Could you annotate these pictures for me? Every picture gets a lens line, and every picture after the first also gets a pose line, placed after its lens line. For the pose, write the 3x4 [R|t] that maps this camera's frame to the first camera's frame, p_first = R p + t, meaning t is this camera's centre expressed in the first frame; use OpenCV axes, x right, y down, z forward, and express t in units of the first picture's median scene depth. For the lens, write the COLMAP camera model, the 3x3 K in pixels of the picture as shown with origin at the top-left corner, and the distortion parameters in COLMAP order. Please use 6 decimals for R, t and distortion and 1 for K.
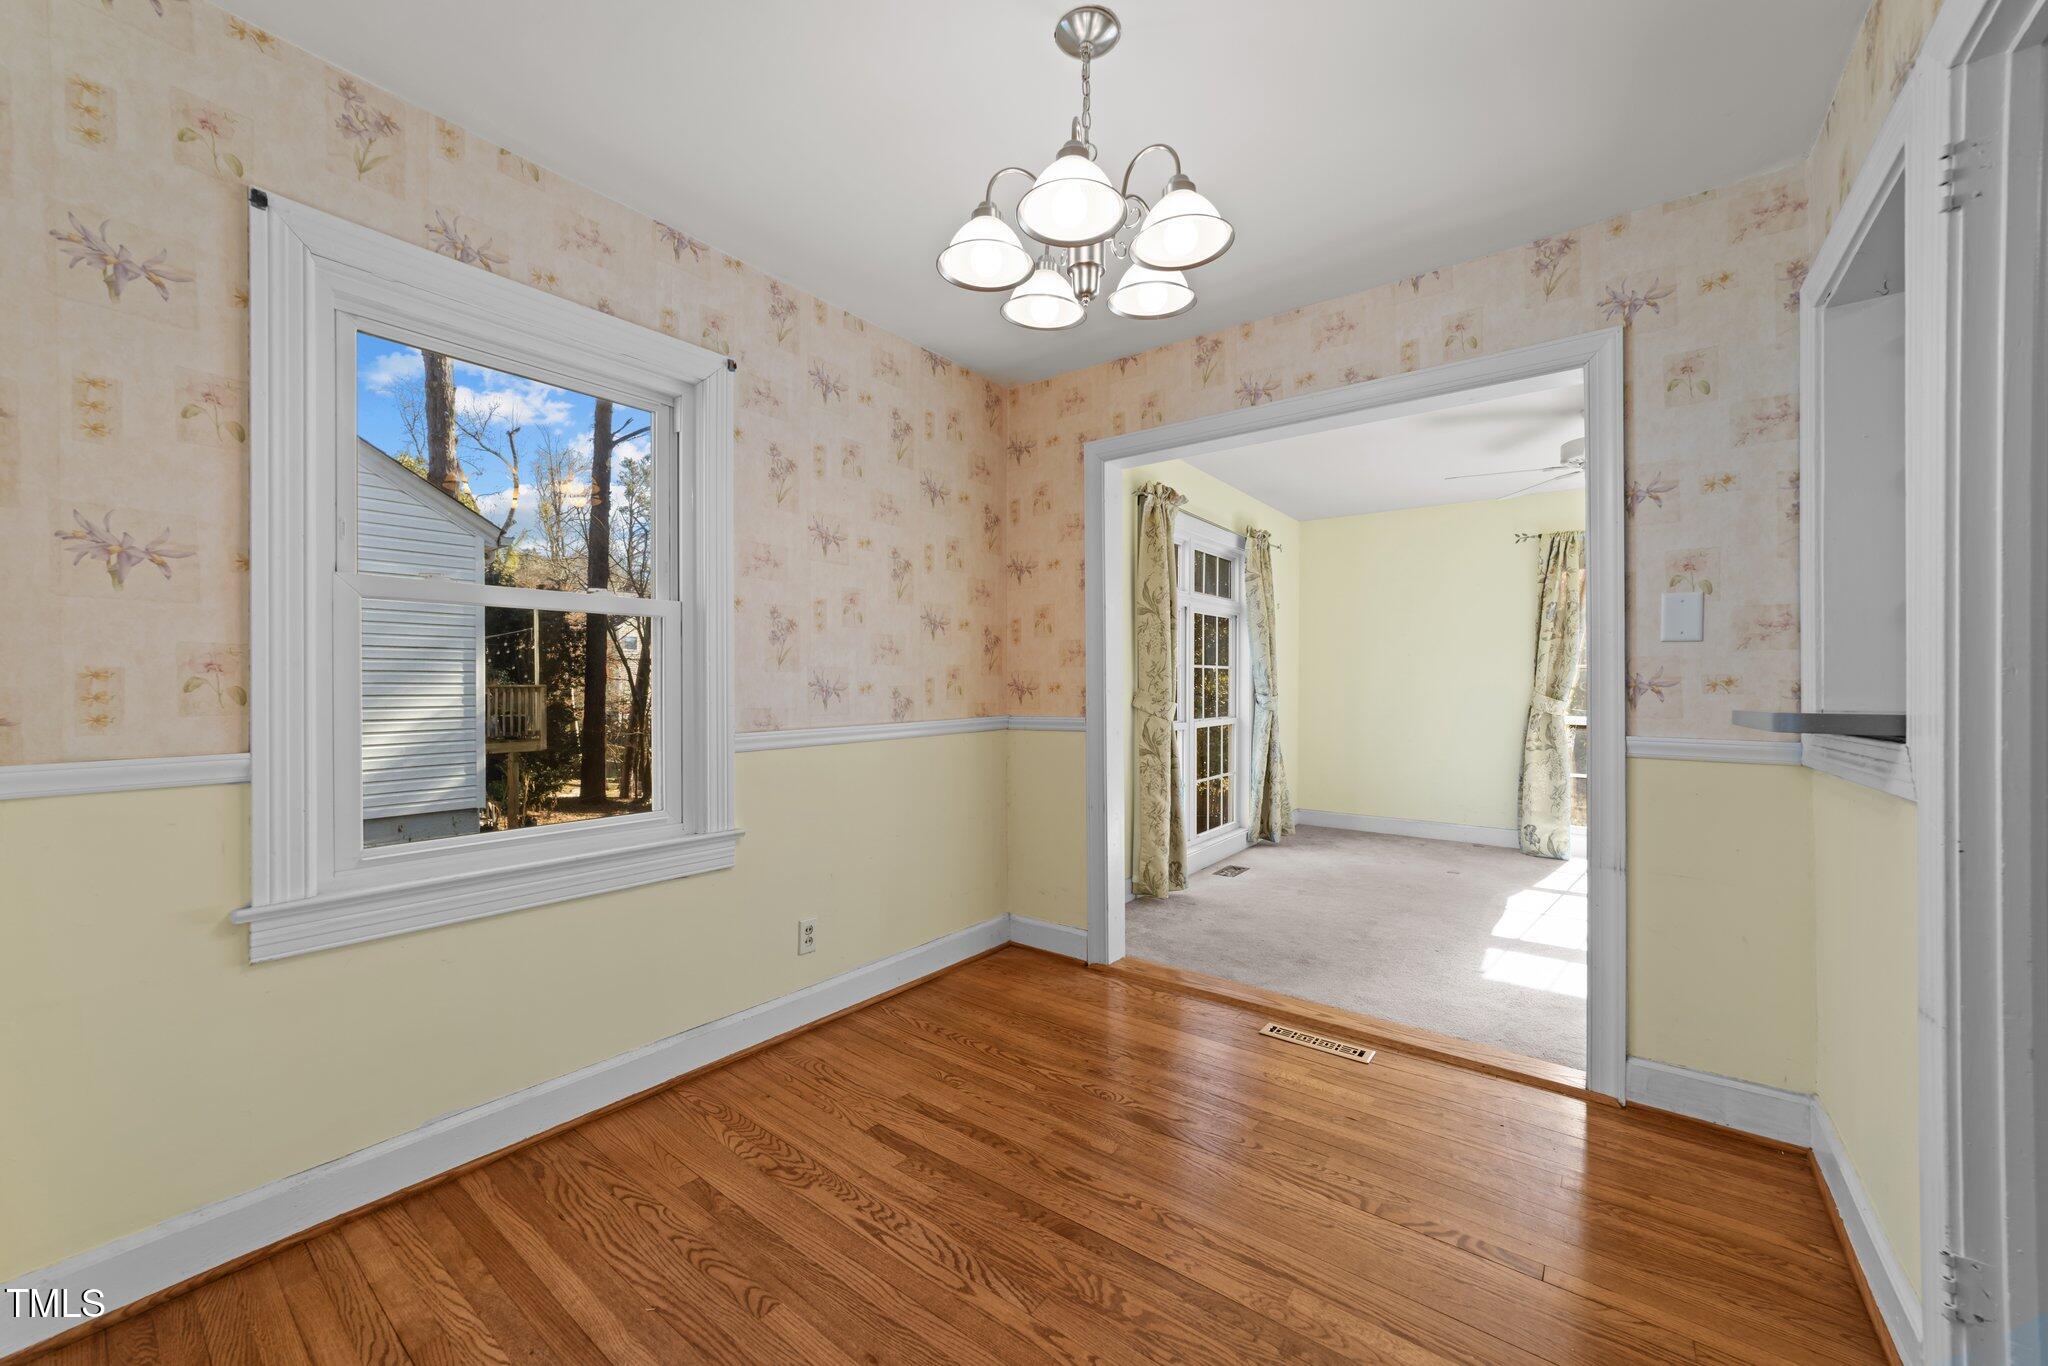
lens RADIAL K [[779.4, 0, 1021.8], [0, 779.4, 689.6], [0, 0, 1]] dist [-0.014370, 0.006969]
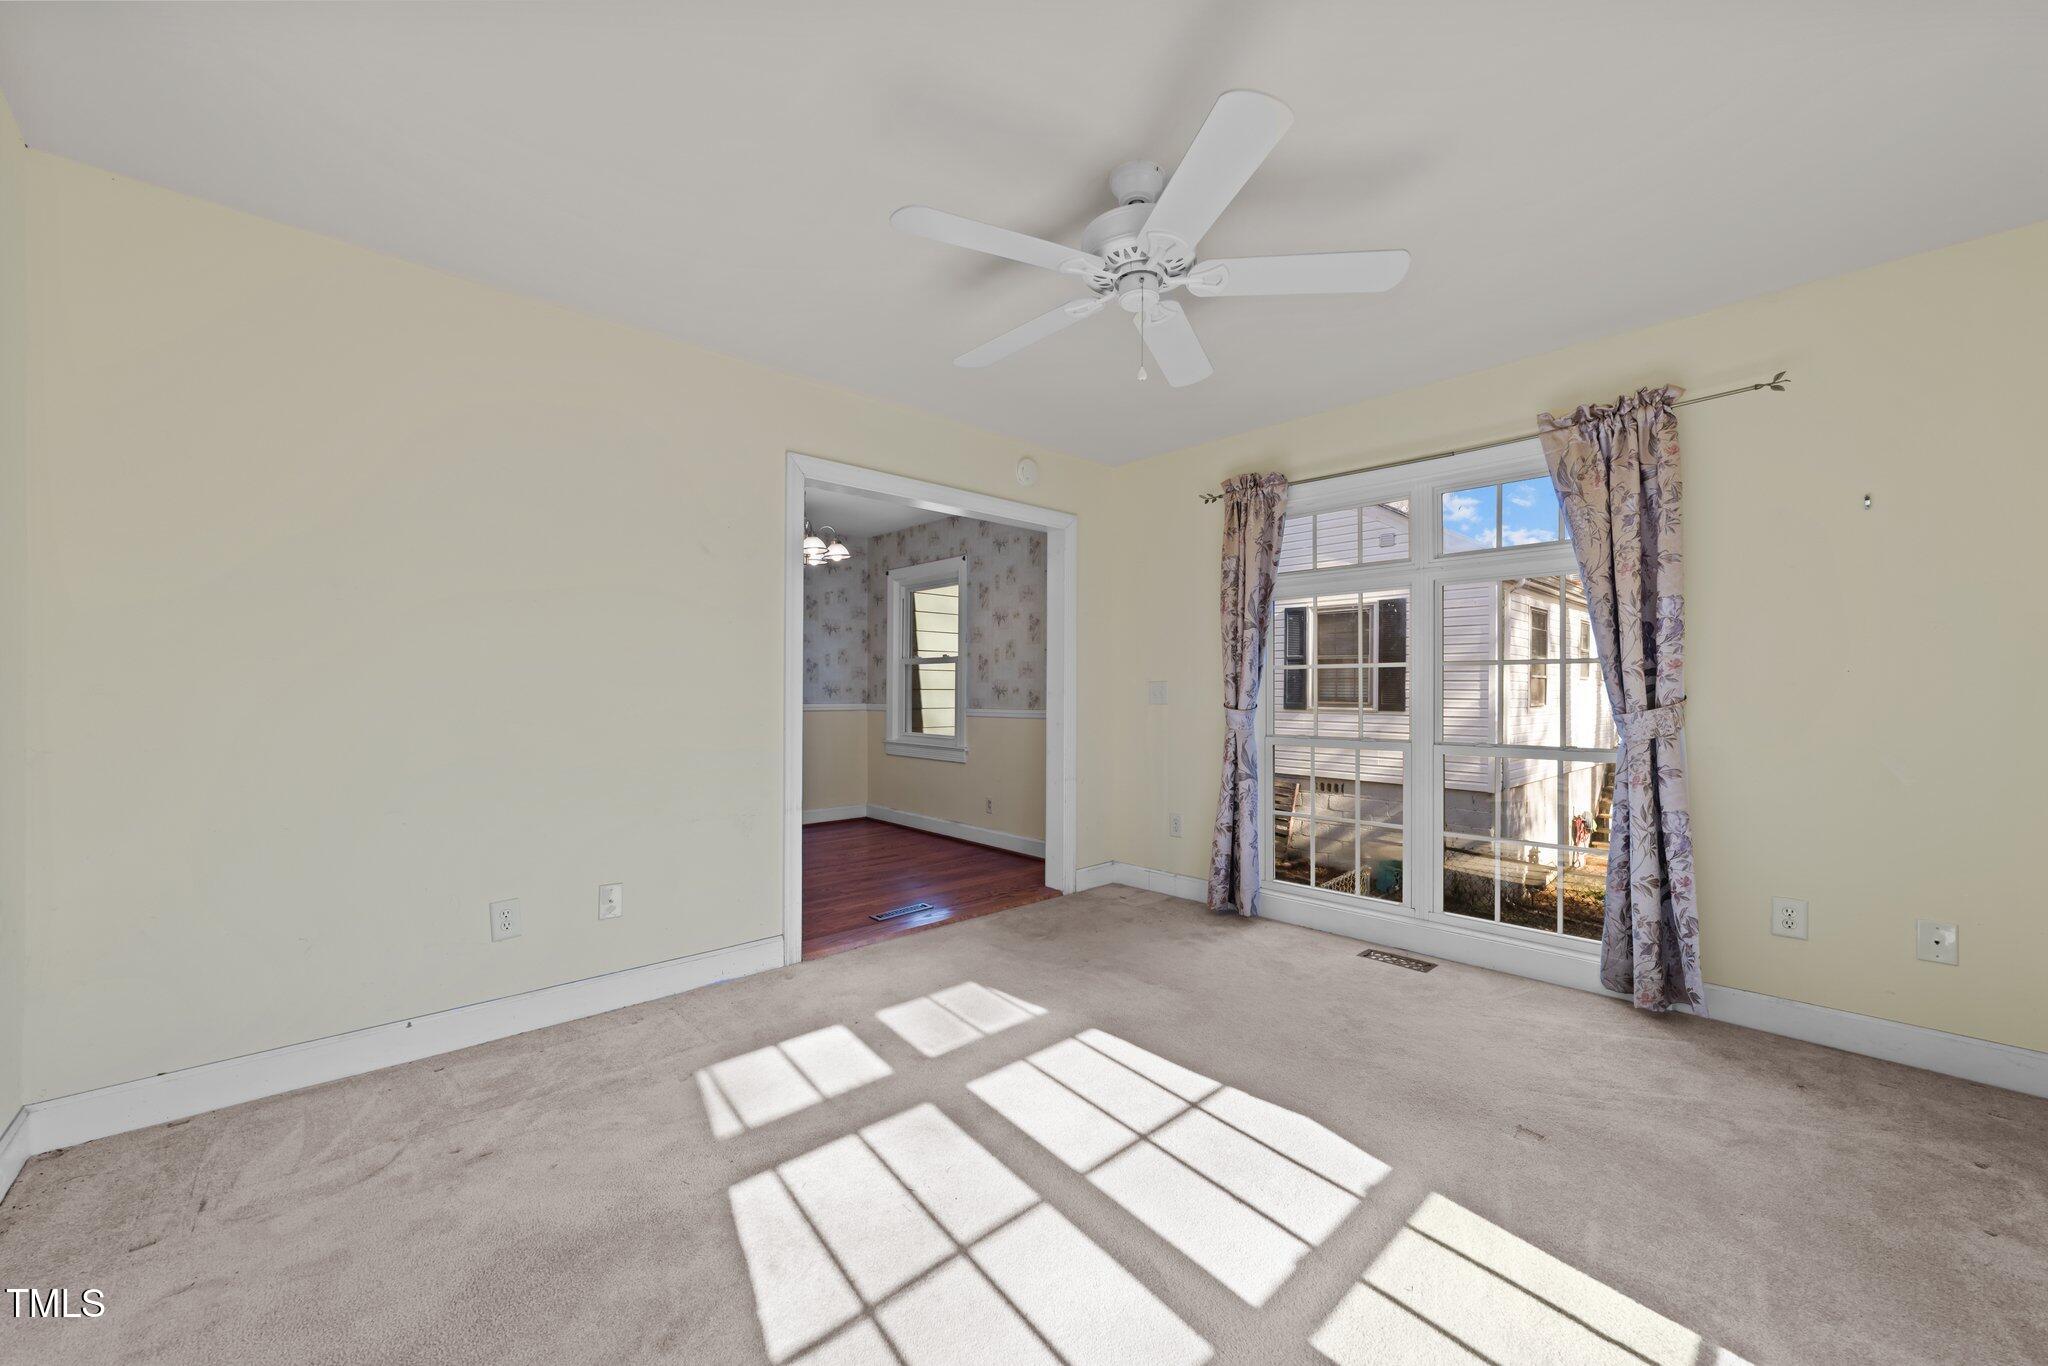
lens RADIAL K [[779.4, 0, 1021.8], [0, 779.4, 689.6], [0, 0, 1]] dist [-0.014370, 0.006969]
pose [[-0.156838, 0.000436, -0.987624, 1.727066], [-0.010741, 0.999940, 0.002148, -0.008782], [0.987566, 0.010945, -0.156824, 1.336731]]
